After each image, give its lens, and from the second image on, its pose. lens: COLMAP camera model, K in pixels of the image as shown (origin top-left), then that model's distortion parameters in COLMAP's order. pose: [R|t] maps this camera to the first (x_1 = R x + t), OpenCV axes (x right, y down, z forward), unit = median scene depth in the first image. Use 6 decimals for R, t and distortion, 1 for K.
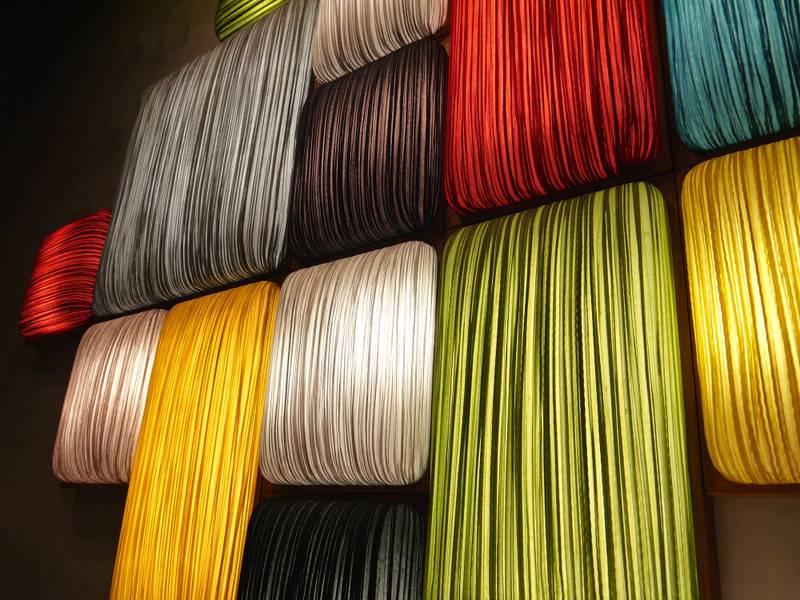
lens RADIAL K [[675.5, 0, 399.1], [0, 675.5, 300.1], [0, 0, 1]] dist [-0.018044, 0.002209]
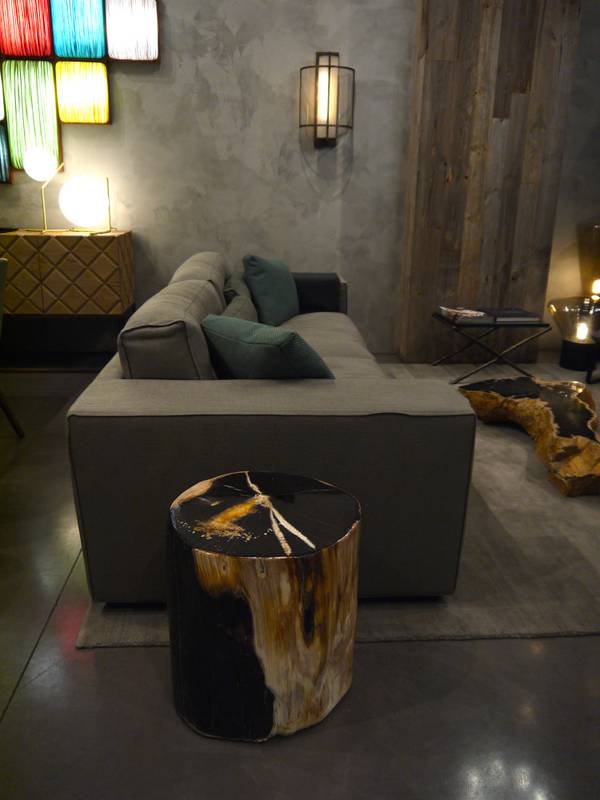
lens RADIAL K [[675.5, 0, 301.8], [0, 675.5, 406.0], [0, 0, 1]] dist [-0.018044, 0.002209]
pose [[0.739892, -0.238968, 0.628851, -2.044405], [-0.206622, 0.808872, 0.550484, -1.260152], [-0.640208, -0.537234, 0.549102, -4.442790]]
